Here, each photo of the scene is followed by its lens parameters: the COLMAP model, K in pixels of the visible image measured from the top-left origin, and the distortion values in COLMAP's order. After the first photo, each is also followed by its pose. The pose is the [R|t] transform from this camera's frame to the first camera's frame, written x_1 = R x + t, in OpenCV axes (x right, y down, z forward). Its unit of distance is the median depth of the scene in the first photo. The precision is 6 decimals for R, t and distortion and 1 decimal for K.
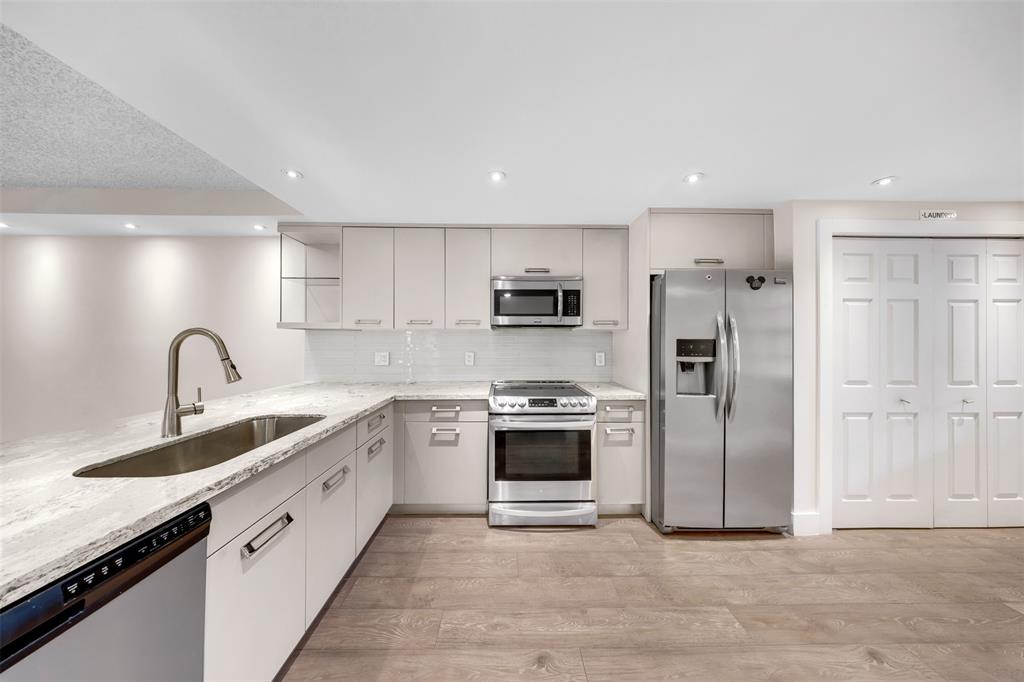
lens RADIAL K [[299.7, 0, 508.1], [0, 299.7, 340.5], [0, 0, 1]] dist [0.000885, -0.000858]
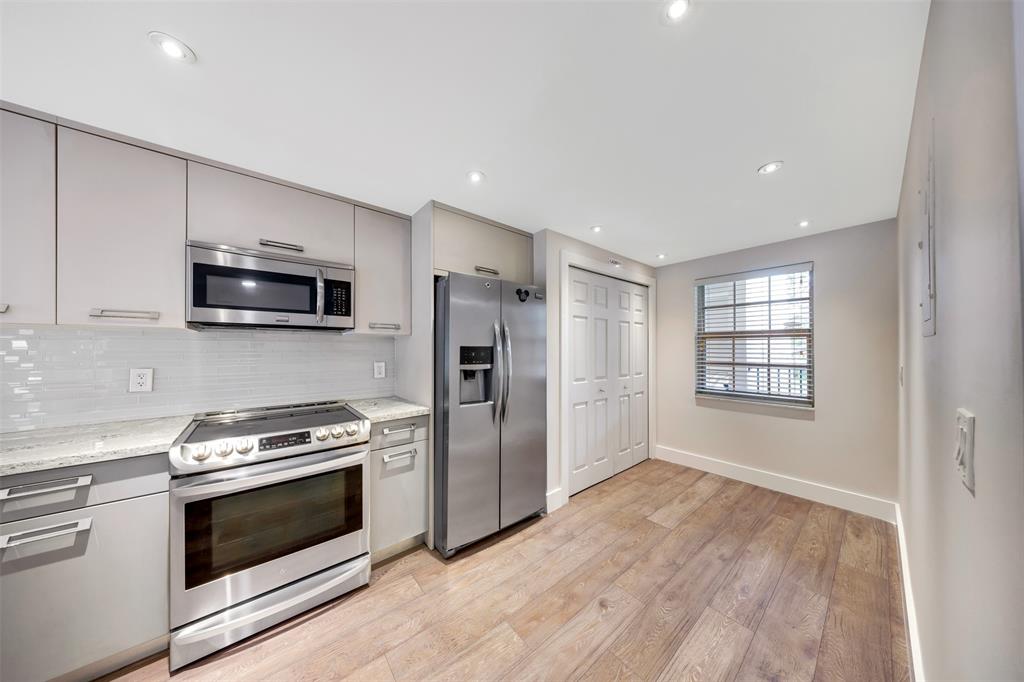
lens RADIAL K [[299.7, 0, 503.5], [0, 299.7, 345.8], [0, 0, 1]] dist [0.000885, -0.000858]
pose [[0.786665, 0.003280, 0.617371, 0.083409], [-0.000296, 0.999988, -0.004935, -0.001698], [-0.617380, 0.003699, 0.786656, 0.165729]]
